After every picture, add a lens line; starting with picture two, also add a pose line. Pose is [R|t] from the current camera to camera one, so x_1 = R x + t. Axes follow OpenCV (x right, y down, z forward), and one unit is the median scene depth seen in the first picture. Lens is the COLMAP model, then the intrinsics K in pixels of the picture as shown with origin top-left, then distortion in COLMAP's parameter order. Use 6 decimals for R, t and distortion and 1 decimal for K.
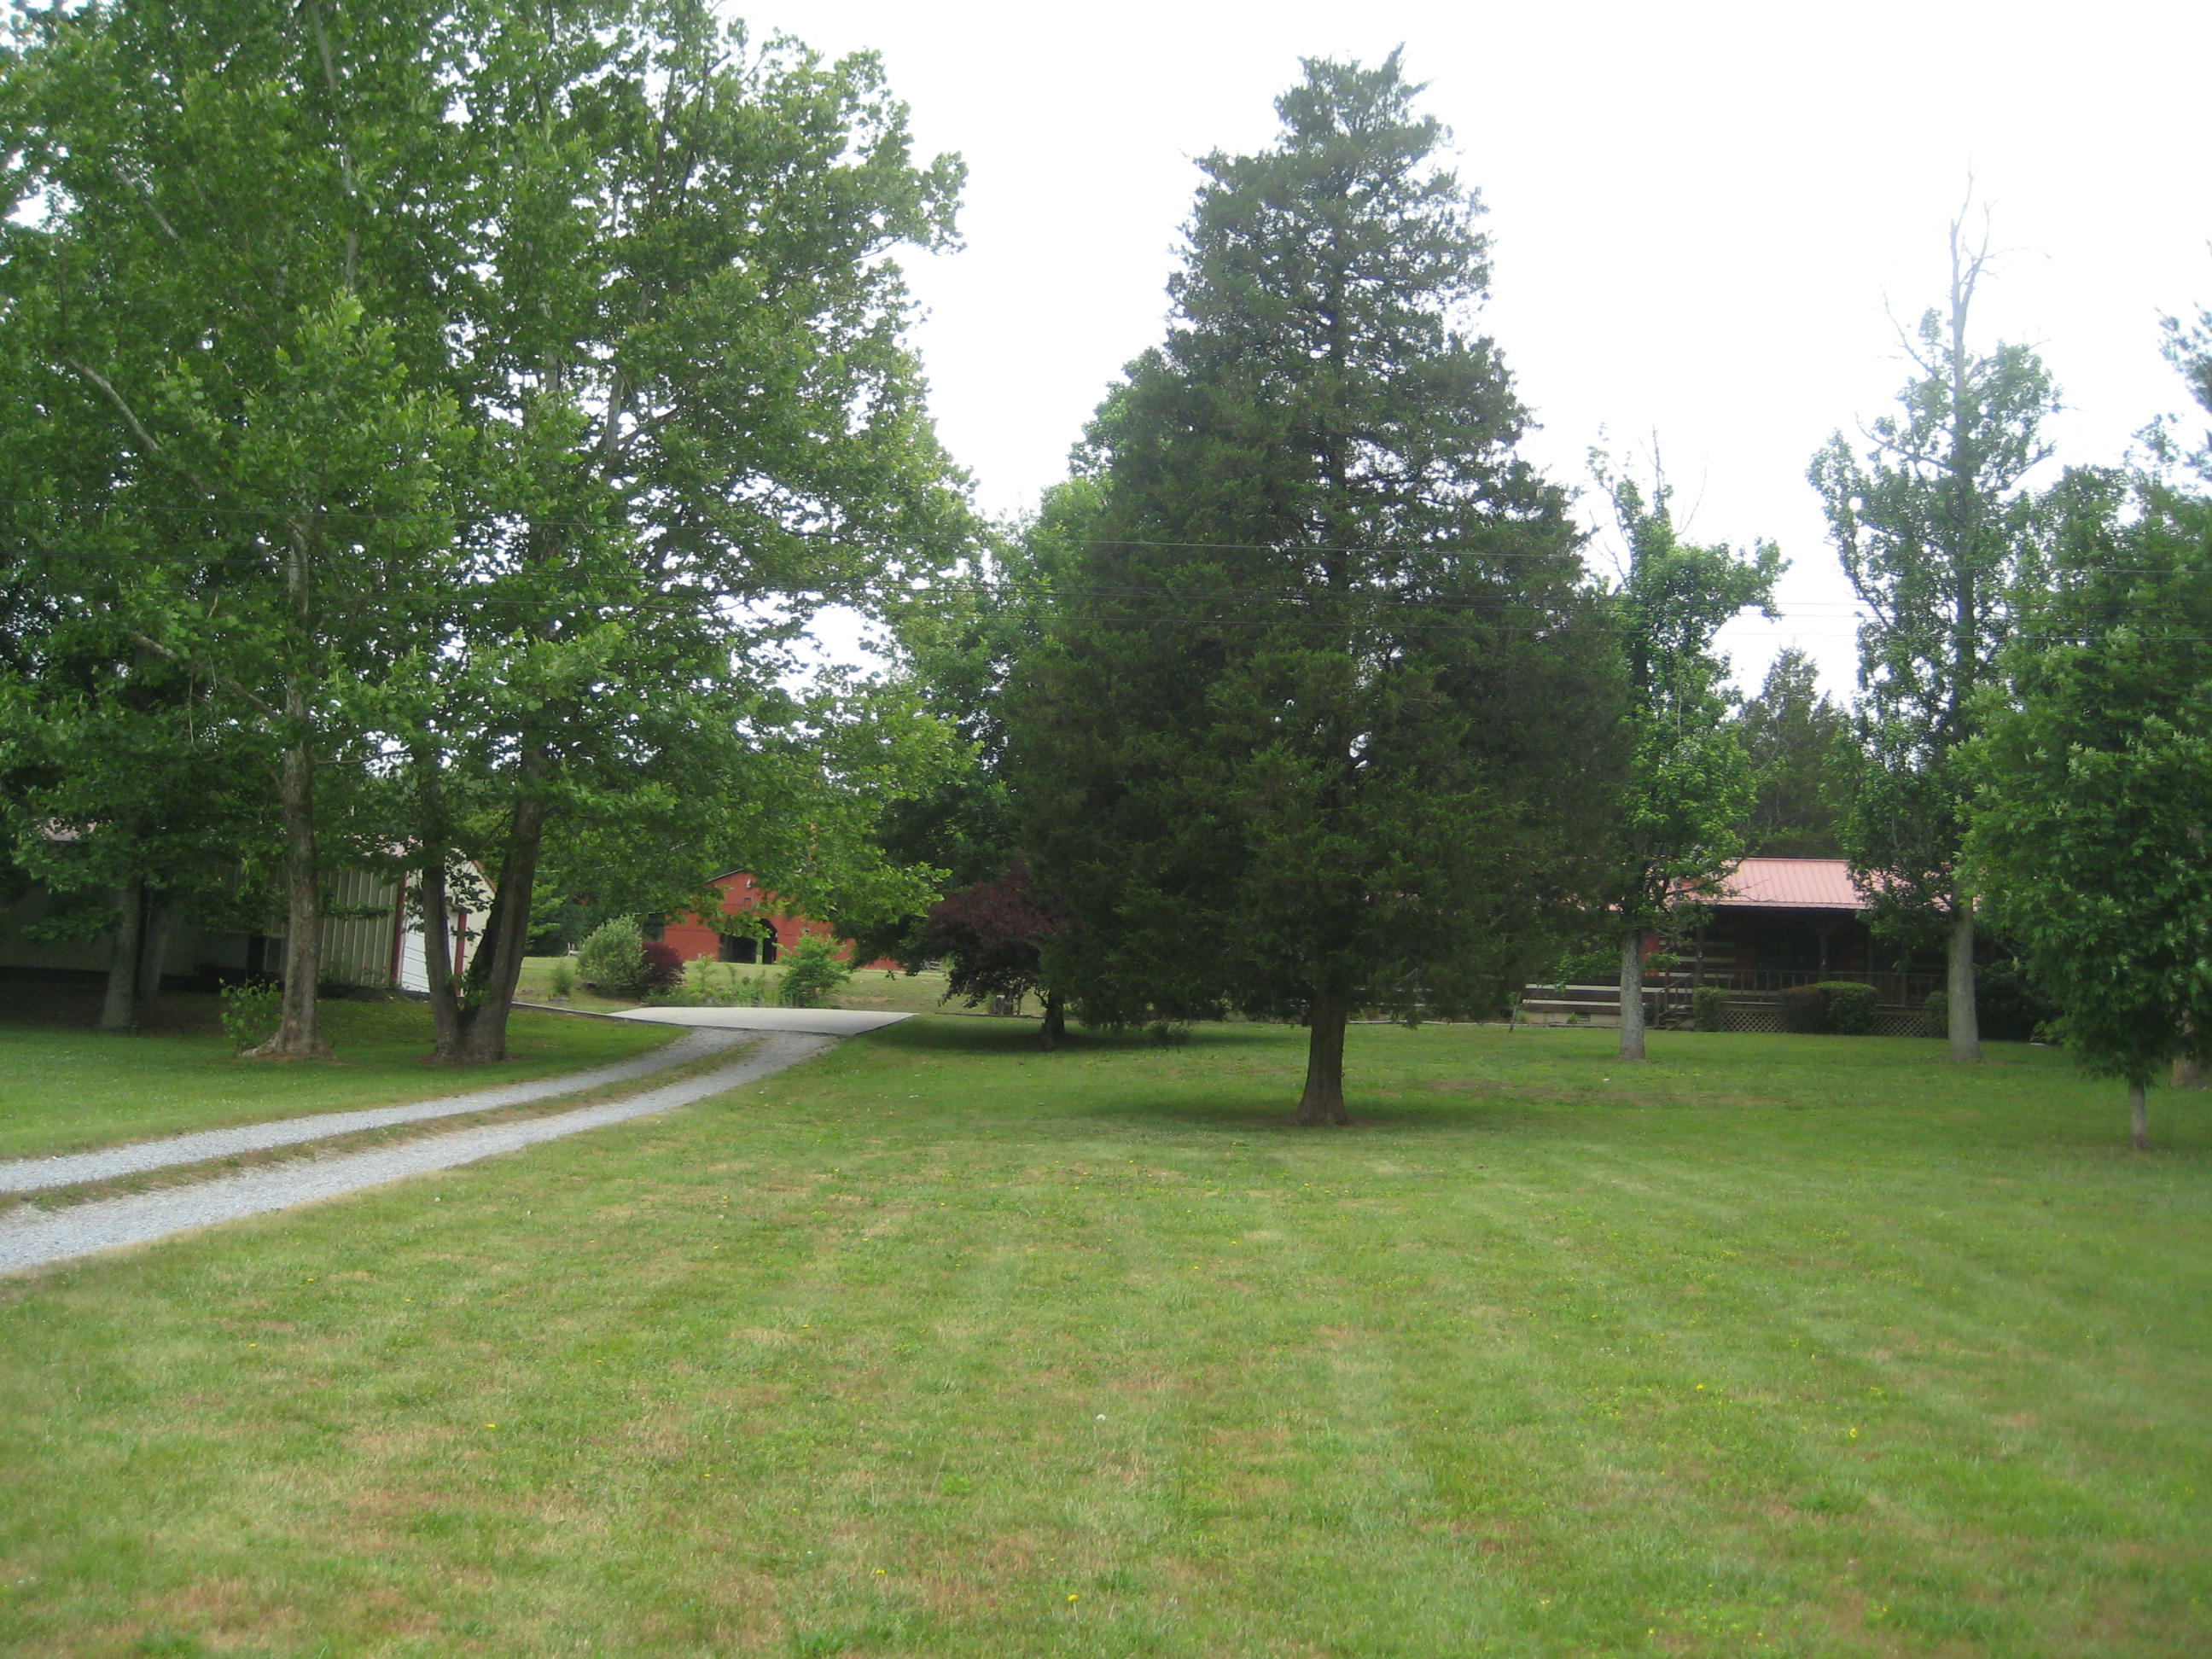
lens RADIAL K [[2287.0, 0, 1094.9], [0, 2287.0, 809.8], [0, 0, 1]] dist [-0.003372, 0.007608]
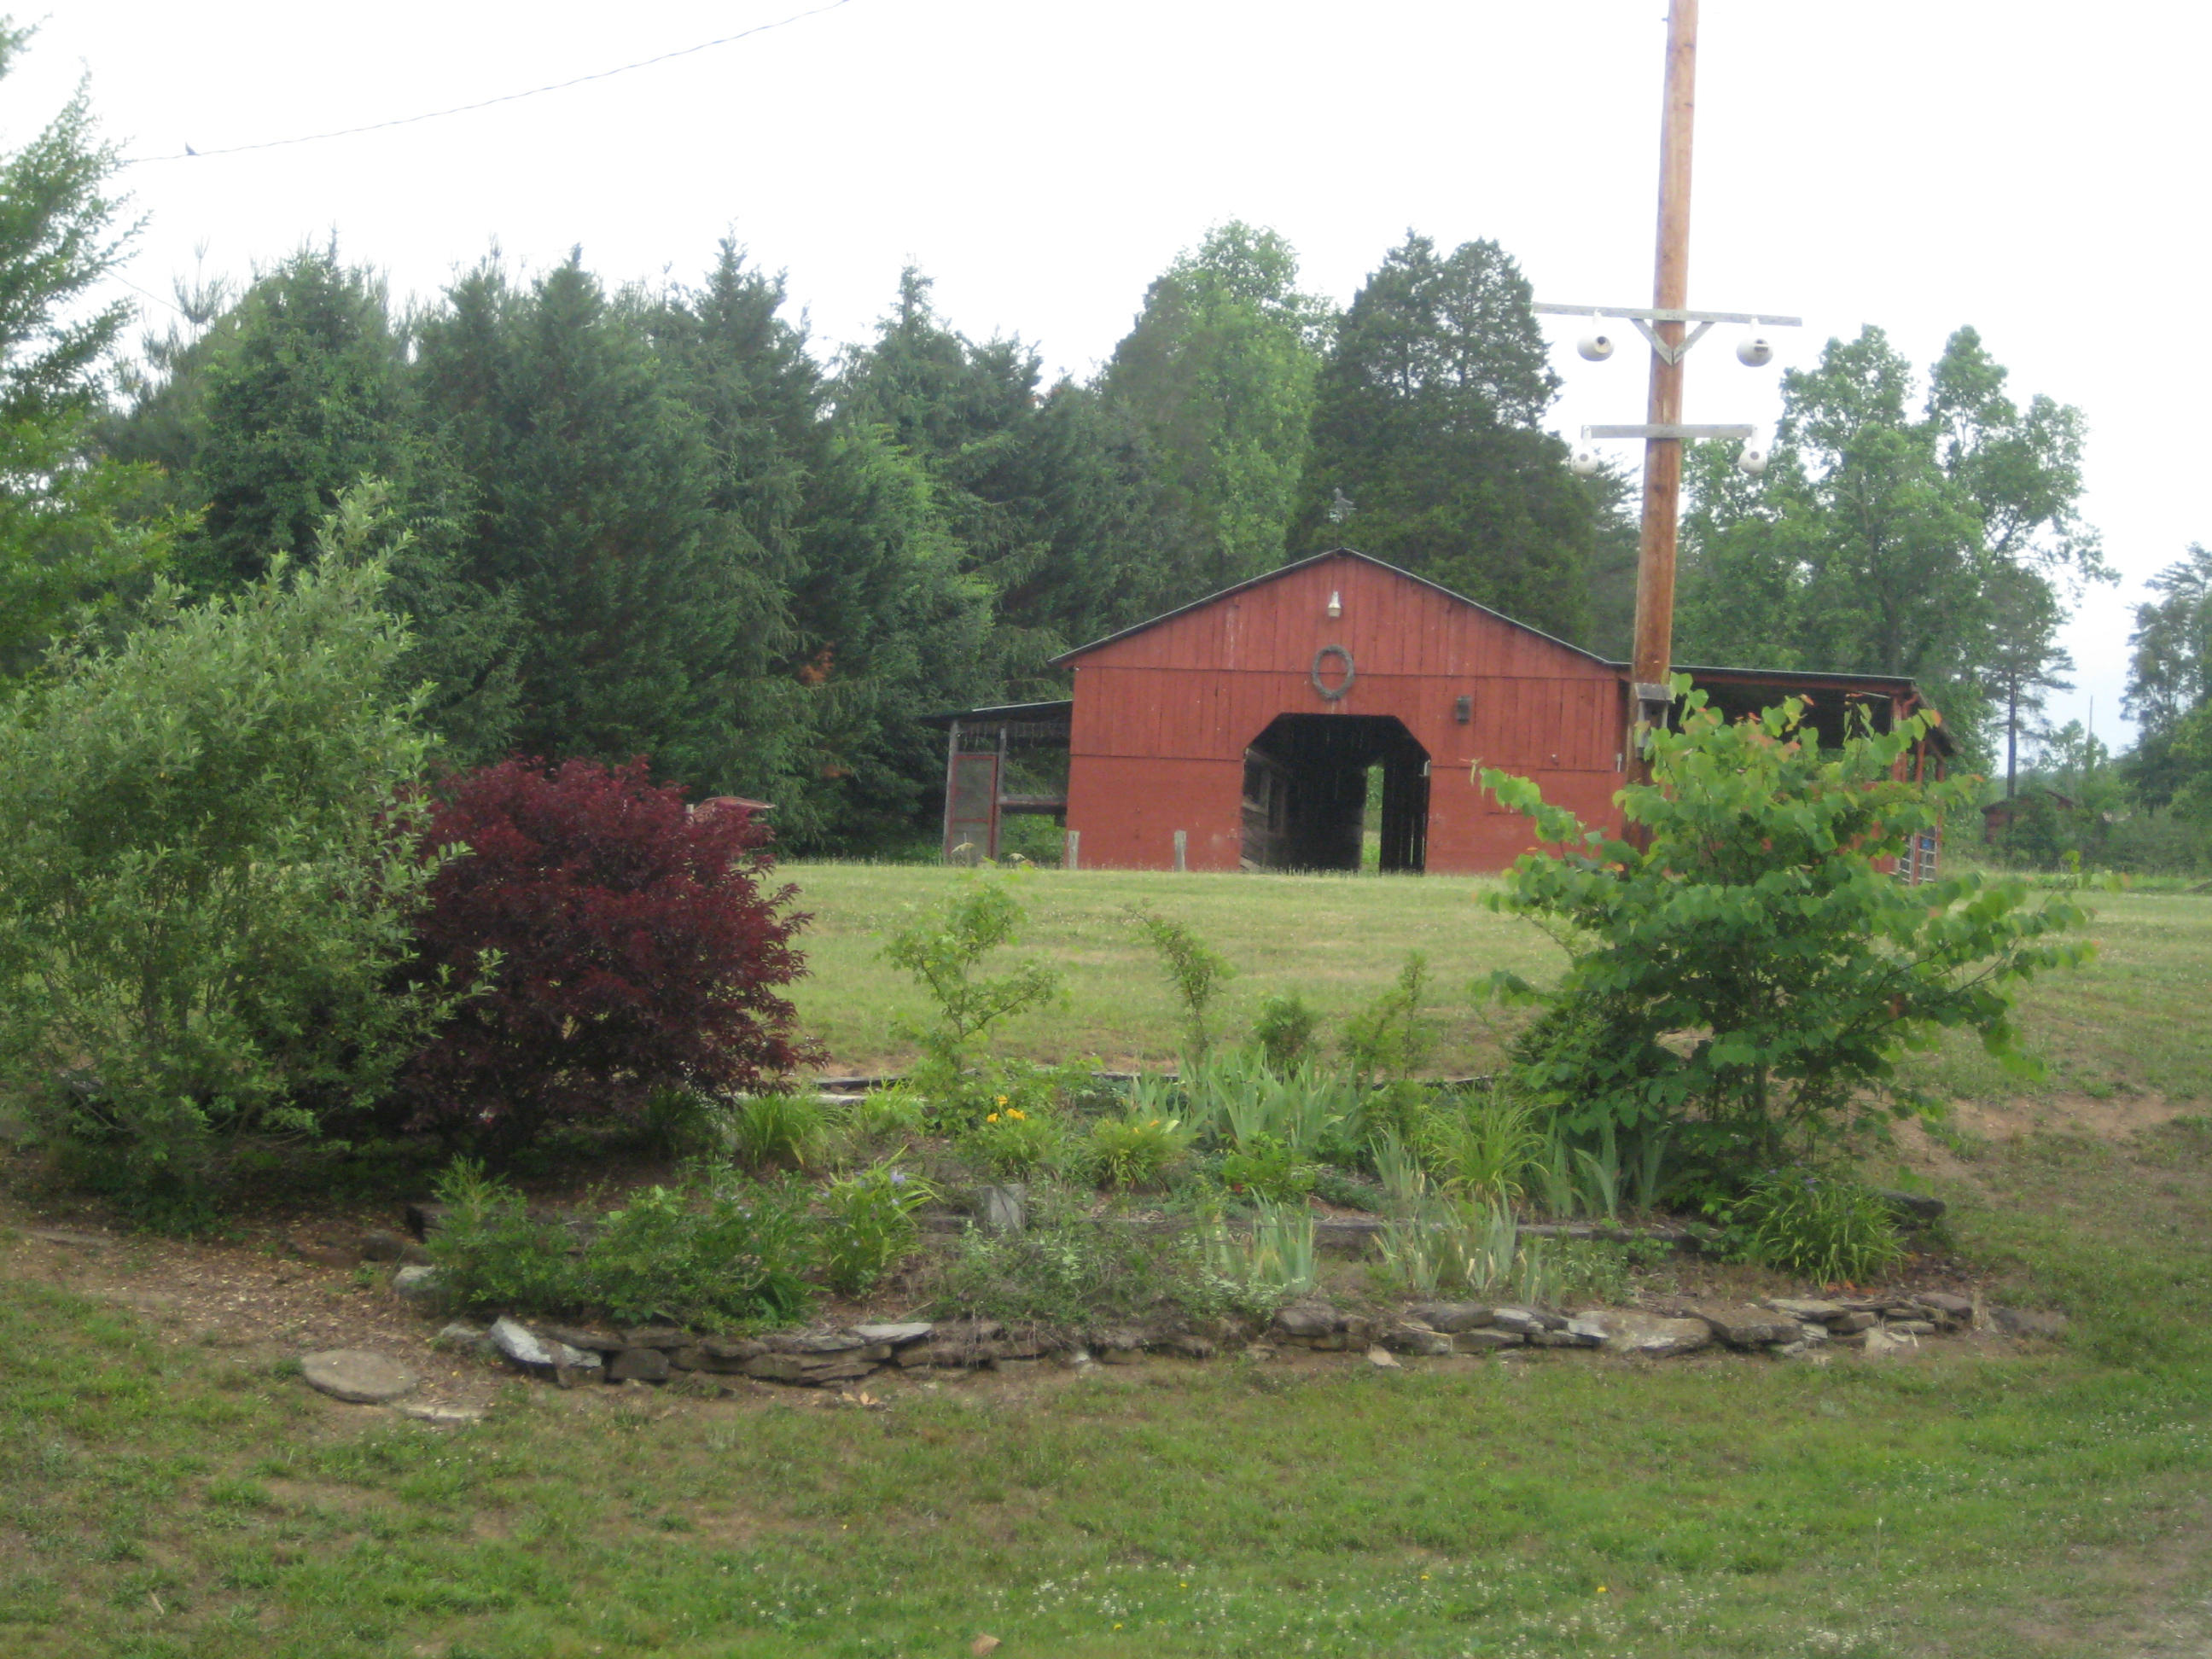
lens RADIAL K [[3897.8, 0, 1106.0], [0, 3897.8, 829.5], [0, 0, 1]] dist [0.000825, -0.000301]
pose [[0.977250, -0.017104, -0.211401, -0.110465], [0.030381, 0.997753, 0.059717, 0.046312], [0.209905, -0.064781, 0.975573, 0.752687]]
